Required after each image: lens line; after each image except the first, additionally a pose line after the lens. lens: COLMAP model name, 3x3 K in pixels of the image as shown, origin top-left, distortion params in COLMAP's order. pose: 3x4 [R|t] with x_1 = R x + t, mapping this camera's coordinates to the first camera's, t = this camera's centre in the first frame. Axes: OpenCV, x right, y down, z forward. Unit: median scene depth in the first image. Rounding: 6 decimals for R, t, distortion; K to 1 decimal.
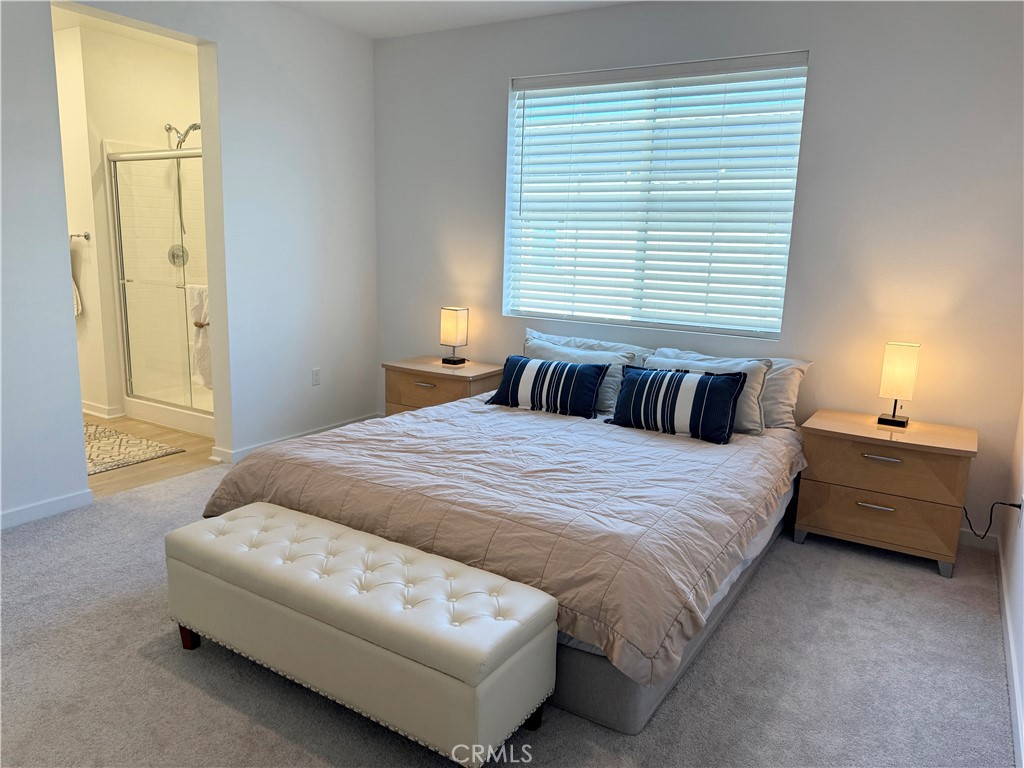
lens RADIAL K [[721.2, 0, 512.0], [0, 721.2, 384.0], [0, 0, 1]] dist [0.141234, -0.200309]
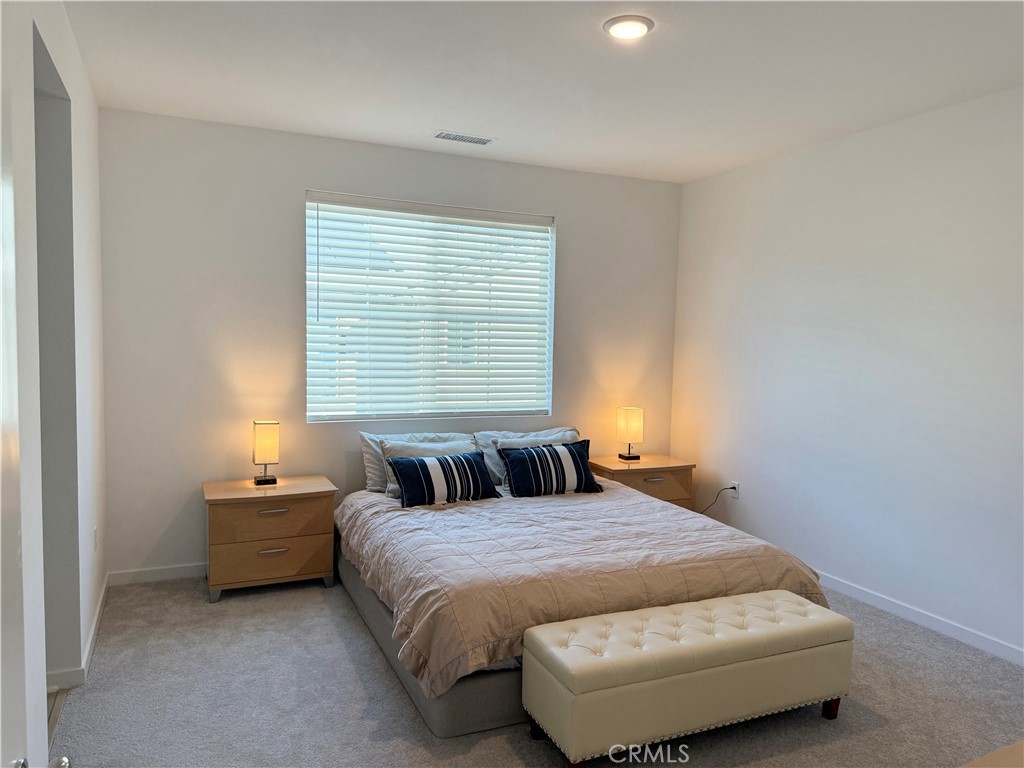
lens RADIAL K [[721.2, 0, 512.0], [0, 721.2, 384.0], [0, 0, 1]] dist [0.141234, -0.200309]
pose [[0.552438, -0.079019, 0.829800, -0.656641], [0.153887, 0.988053, -0.008361, -0.095271], [-0.819226, 0.132315, 0.557998, 0.230359]]
